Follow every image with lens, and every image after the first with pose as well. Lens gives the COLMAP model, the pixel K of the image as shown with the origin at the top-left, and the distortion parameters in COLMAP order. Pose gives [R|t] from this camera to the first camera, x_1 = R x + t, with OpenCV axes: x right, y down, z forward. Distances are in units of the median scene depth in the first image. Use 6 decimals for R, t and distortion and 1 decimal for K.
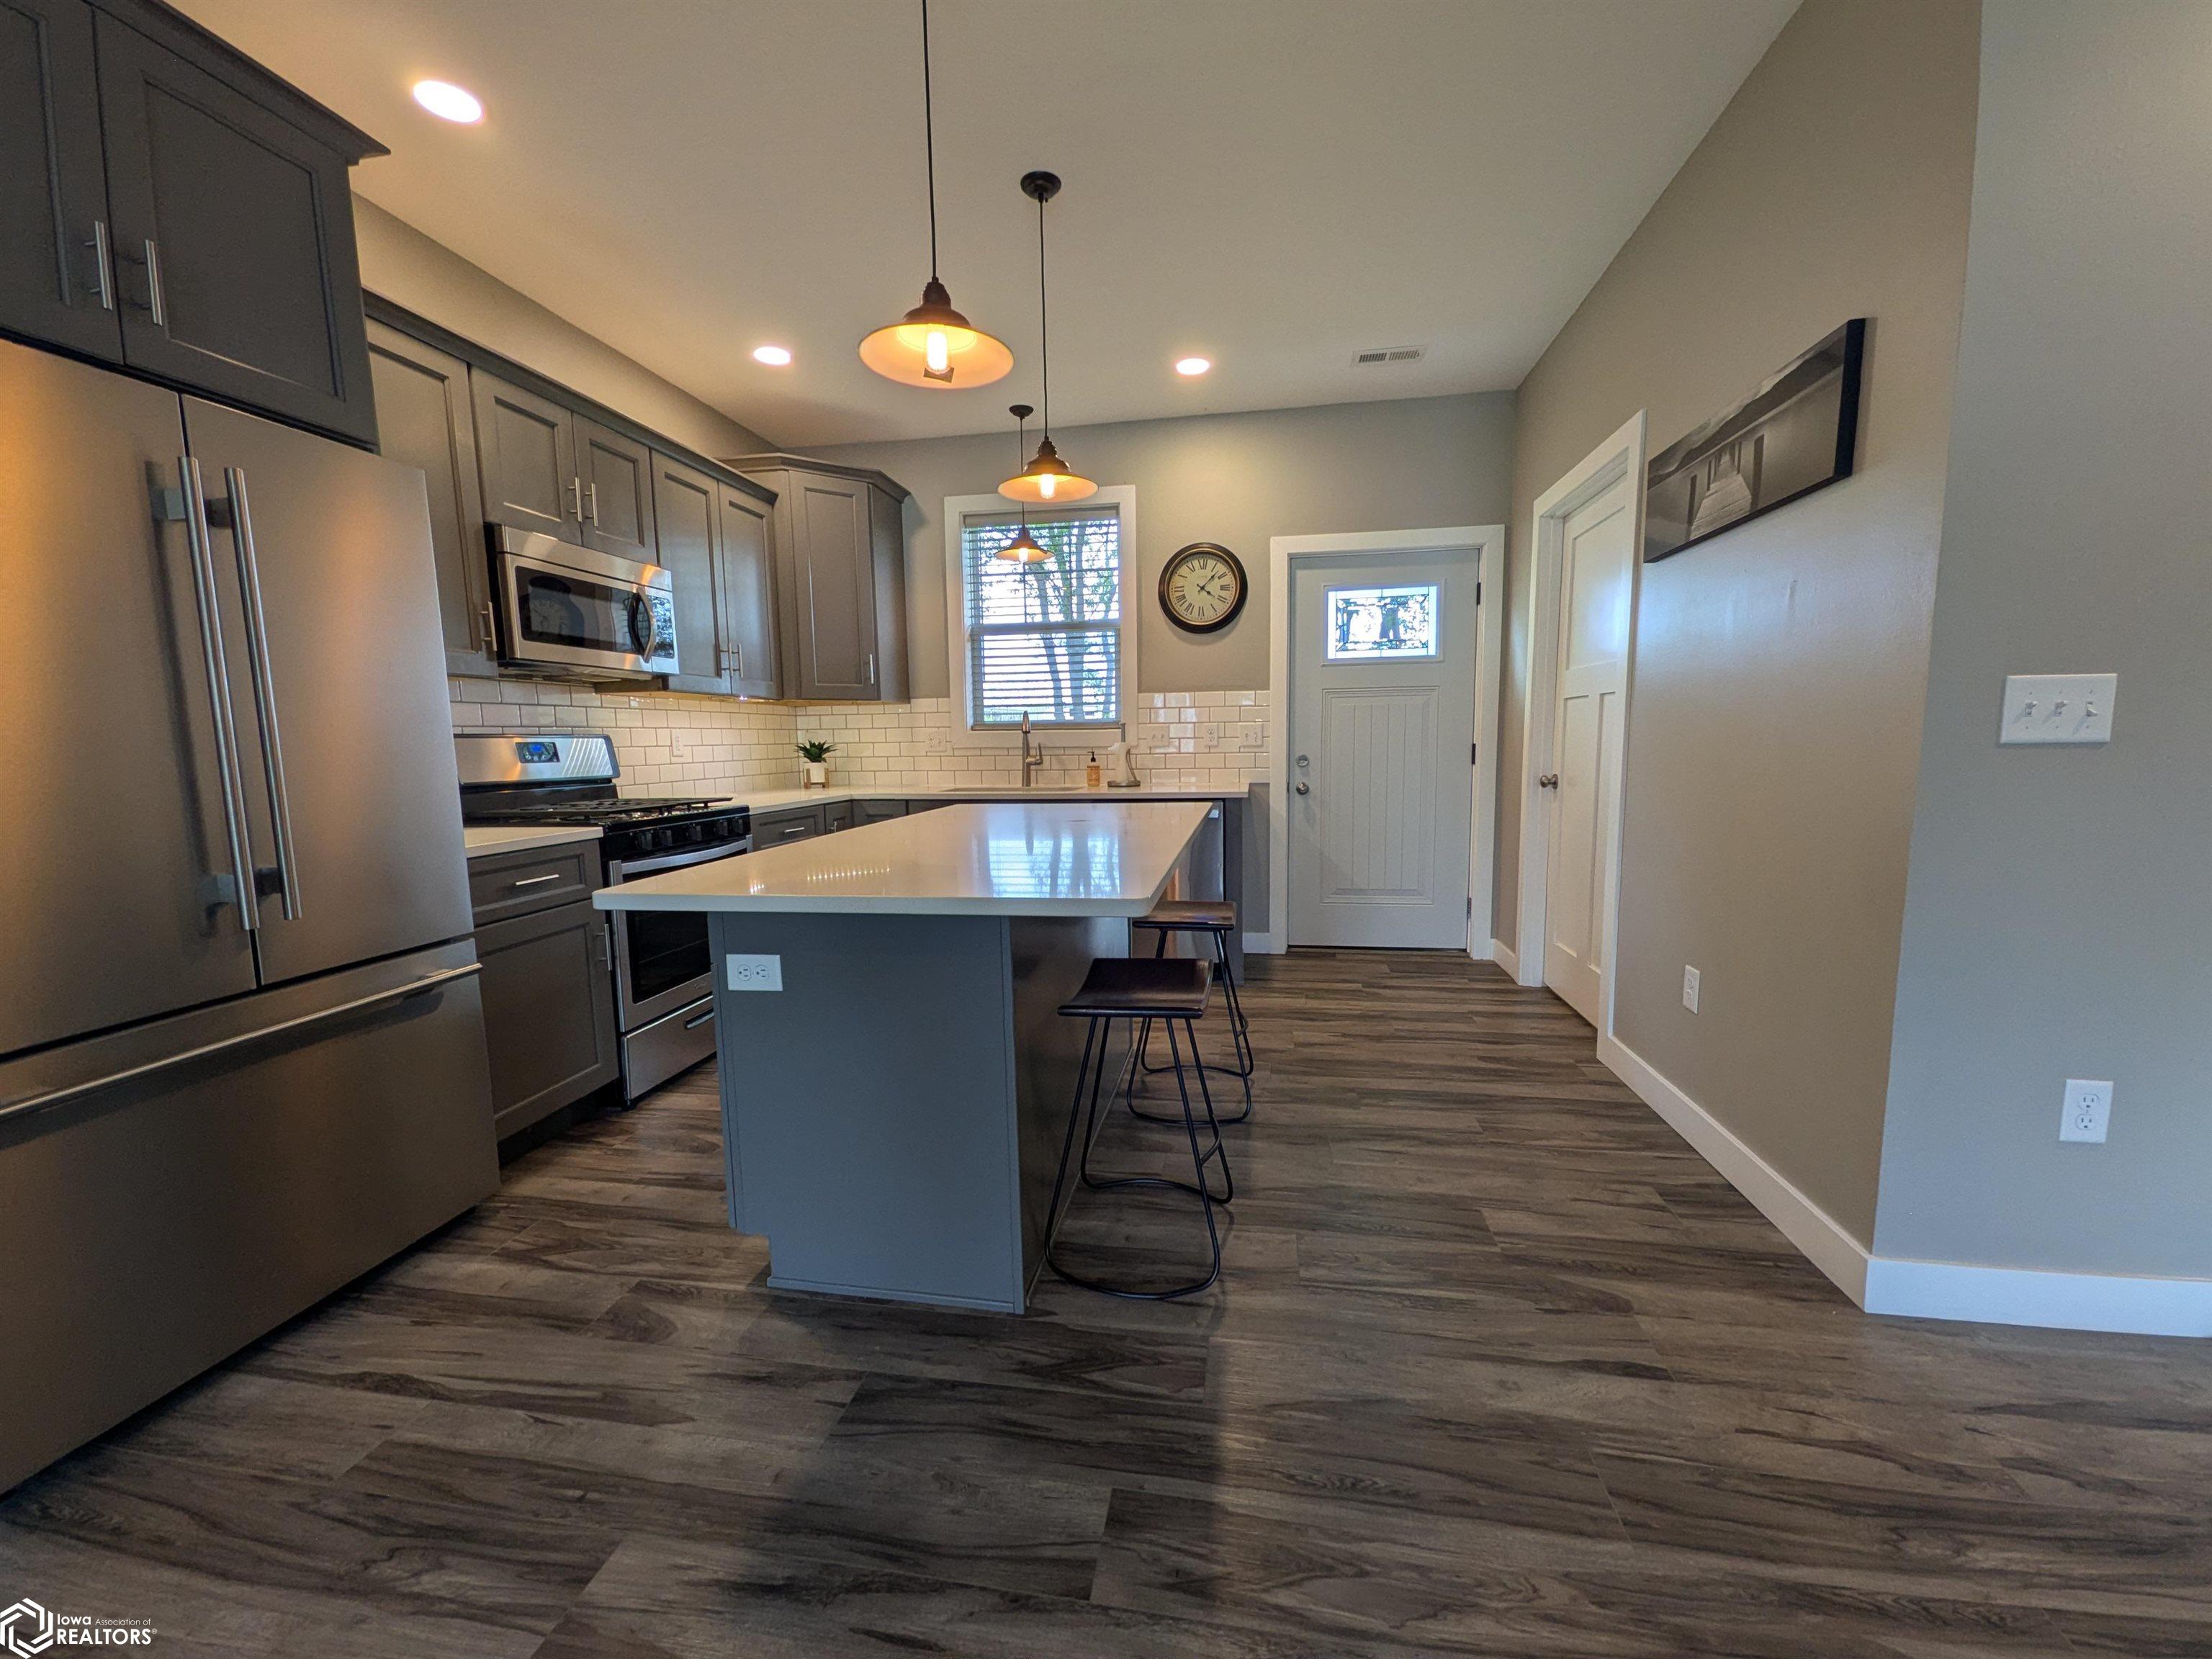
lens RADIAL K [[868.0, 0, 1104.8], [0, 868.0, 838.6], [0, 0, 1]] dist [0.006108, -0.001866]
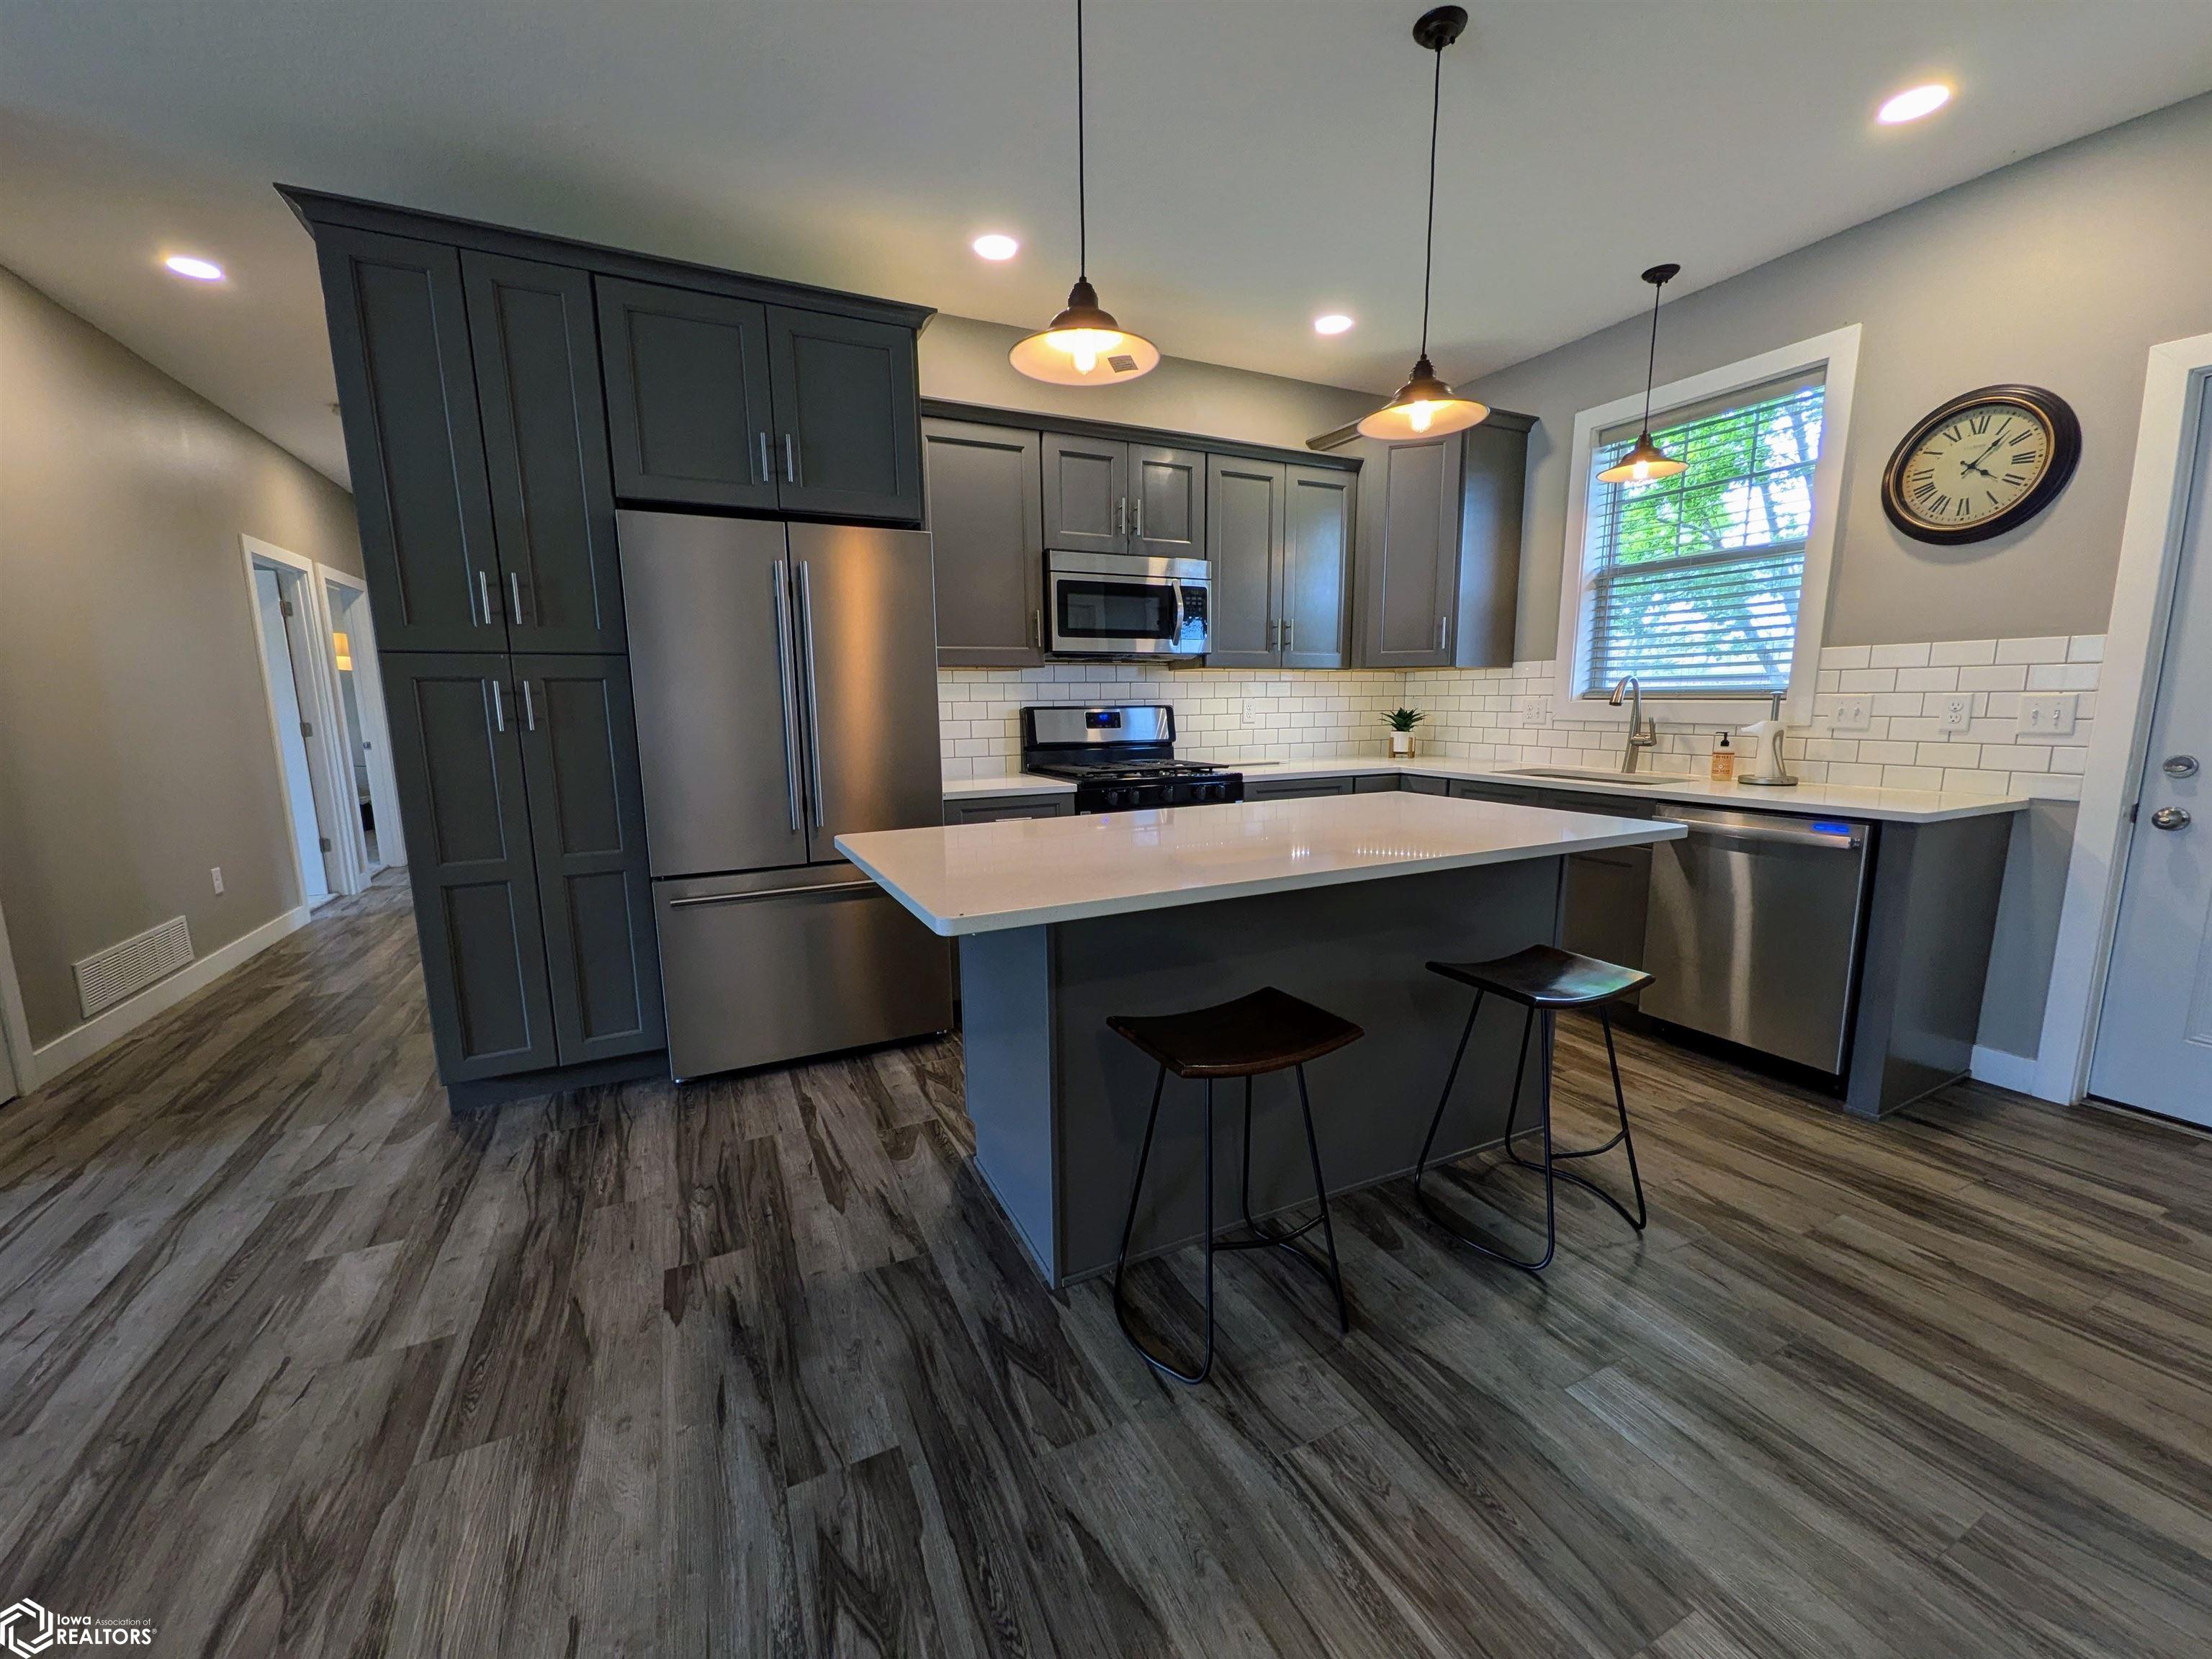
lens RADIAL K [[868.0, 0, 1107.8], [0, 868.0, 837.8], [0, 0, 1]] dist [0.006108, -0.001866]
pose [[0.588555, 0.138829, -0.796448, 0.323446], [-0.093281, 0.990227, 0.103675, -0.048638], [0.803057, 0.013275, 0.595754, 0.194741]]
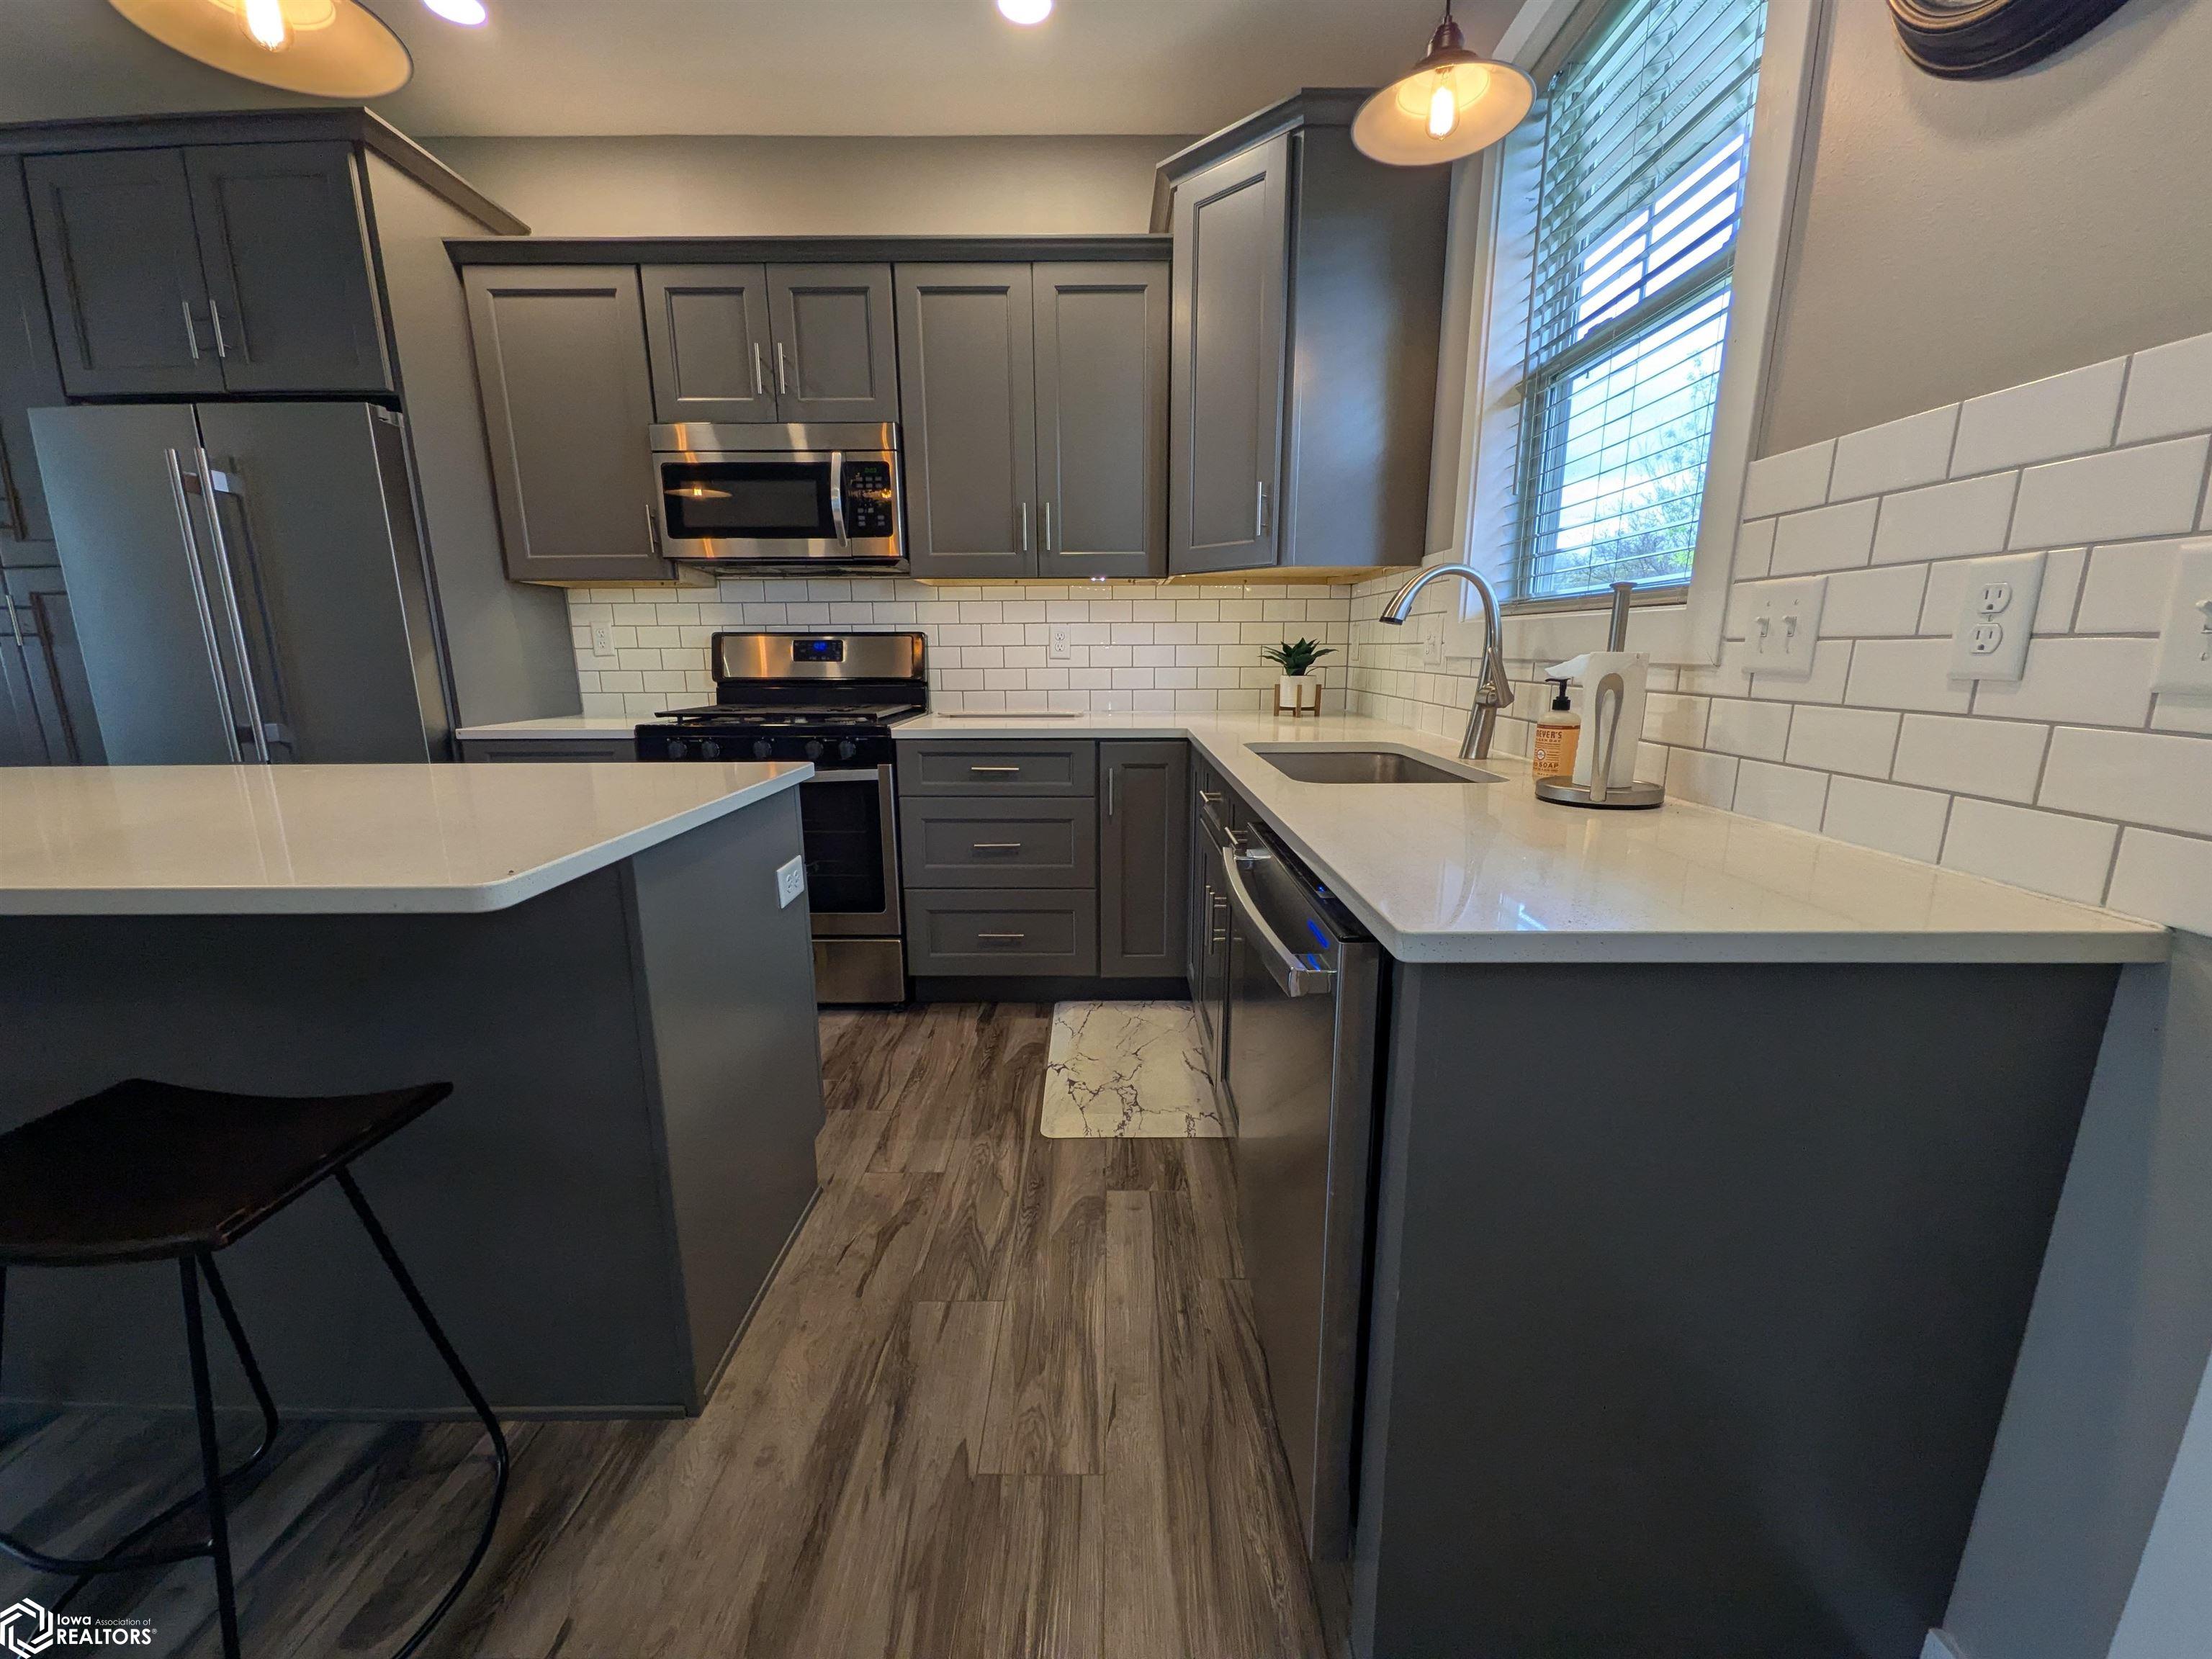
lens RADIAL K [[868.0, 0, 1112.8], [0, 868.0, 837.5], [0, 0, 1]] dist [0.006108, -0.001866]
pose [[0.176234, 0.224555, -0.958393, 0.336605], [-0.112104, 0.971876, 0.207100, -0.108861], [0.977944, 0.070942, 0.196451, 0.927562]]
